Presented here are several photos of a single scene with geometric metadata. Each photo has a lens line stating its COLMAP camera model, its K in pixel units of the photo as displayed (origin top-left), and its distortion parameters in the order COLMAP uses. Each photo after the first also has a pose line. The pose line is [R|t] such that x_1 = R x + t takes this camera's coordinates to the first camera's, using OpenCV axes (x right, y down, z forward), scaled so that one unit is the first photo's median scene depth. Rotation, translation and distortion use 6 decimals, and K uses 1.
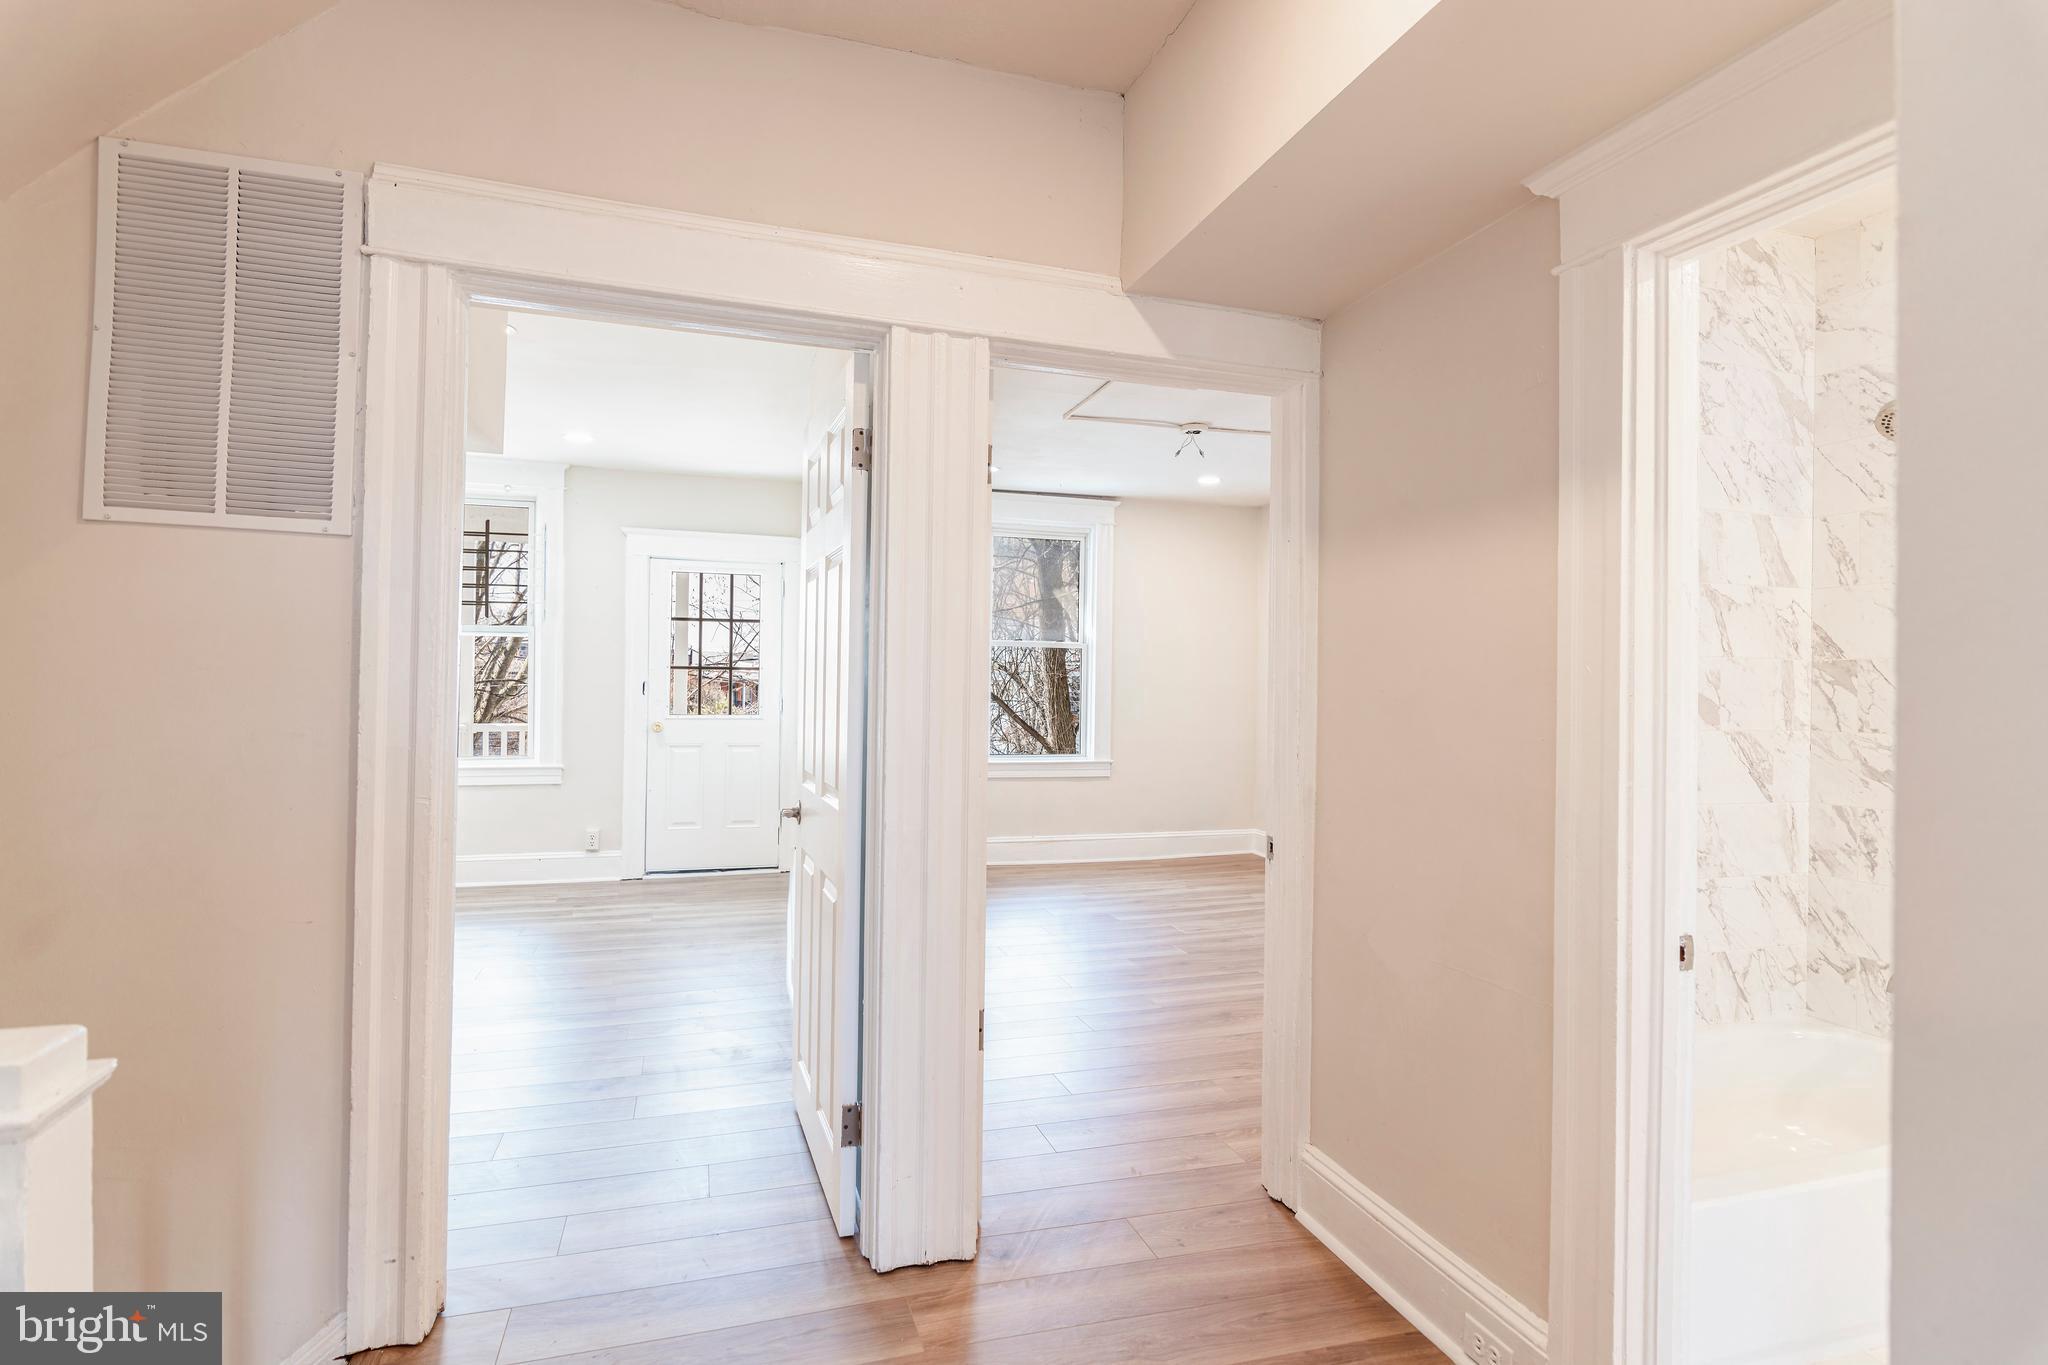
lens RADIAL K [[1034.7, 0, 1017.7], [0, 1034.7, 675.2], [0, 0, 1]] dist [0.000390, 0.000405]
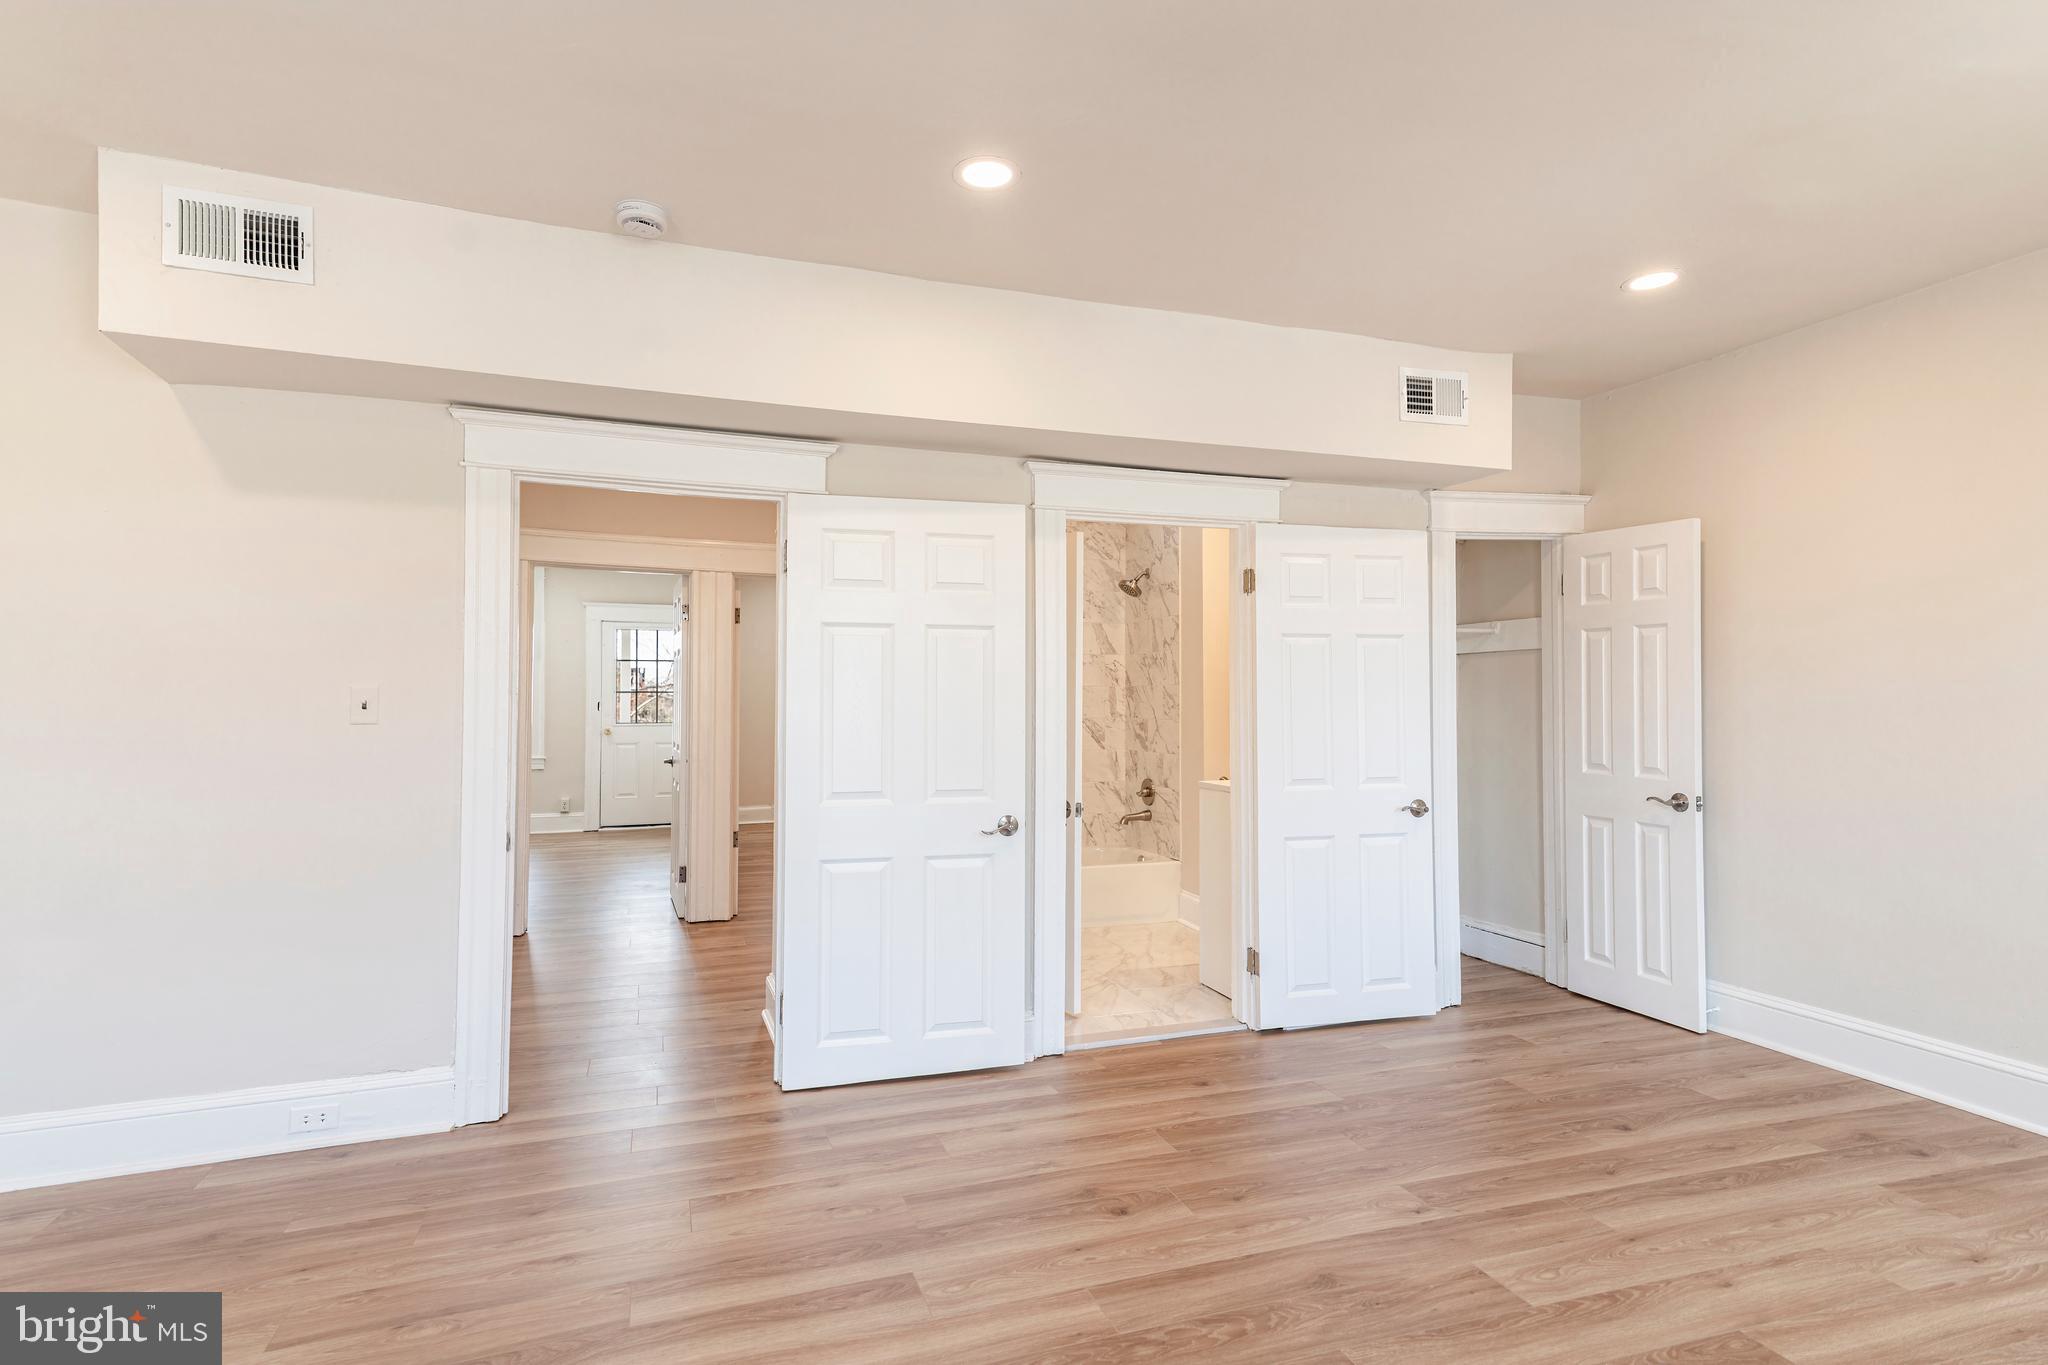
lens RADIAL K [[1030.3, 0, 1016.1], [0, 1030.3, 679.9], [0, 0, 1]] dist [0.039072, 0.001163]
pose [[0.999296, -0.010913, 0.035894, 0.203902], [0.011253, 0.999894, -0.009268, -0.004841], [-0.035790, 0.009665, 0.999313, -0.562430]]
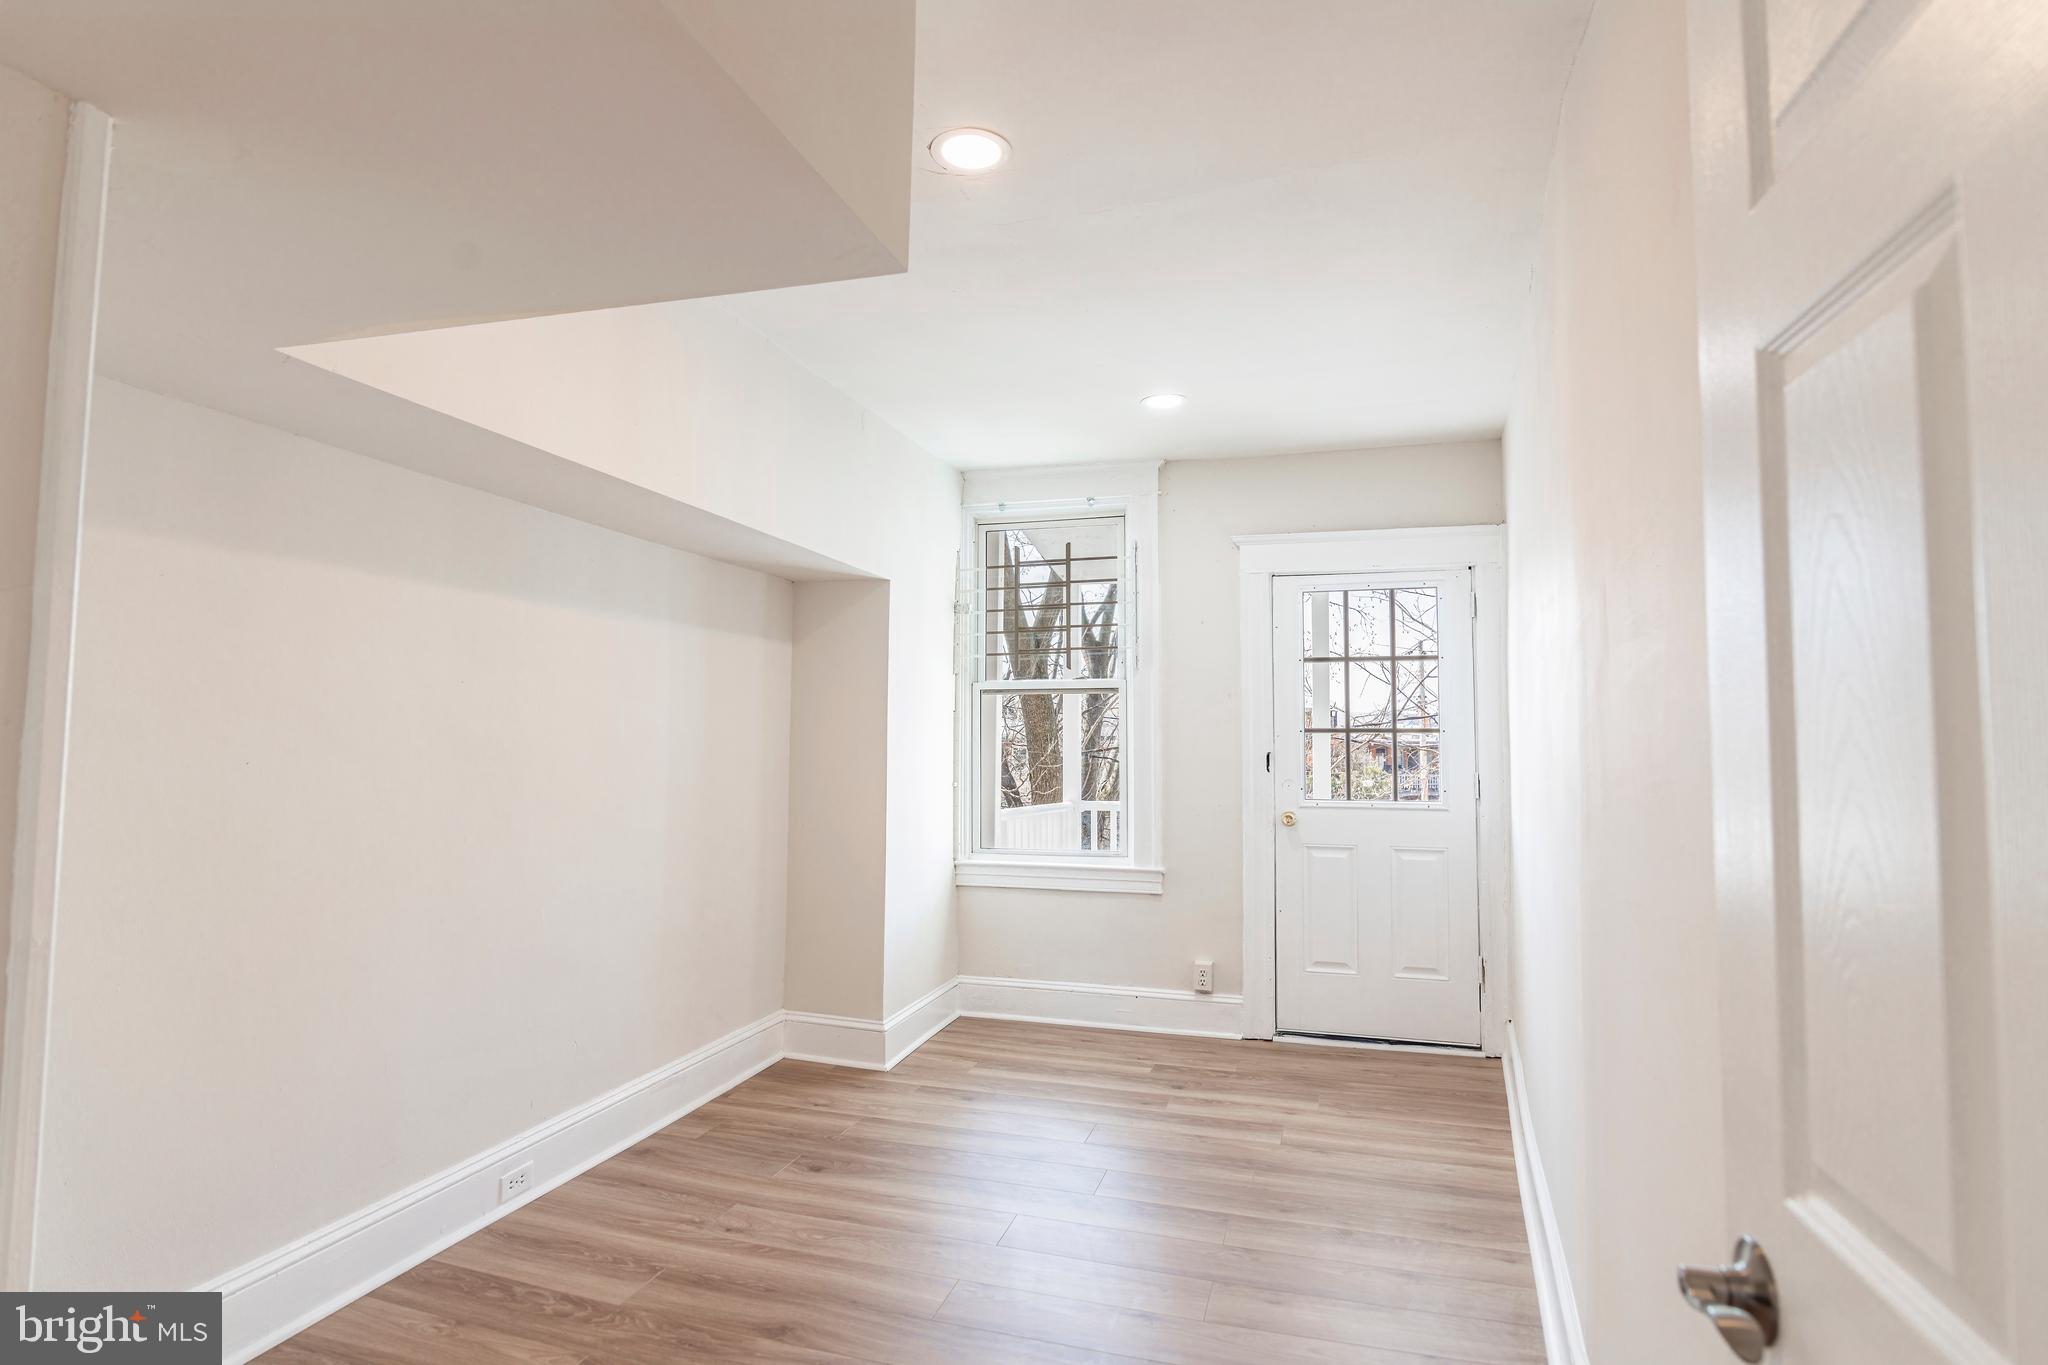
lens RADIAL K [[1070.3, 0, 1024.0], [0, 1070.3, 682.5], [0, 0, 1]] dist [-0.033240, -0.000251]
pose [[0.829938, -0.041956, -0.556276, -0.099281], [0.013208, 0.998366, -0.055594, -0.002453], [0.557699, 0.038792, 0.829136, 0.320767]]
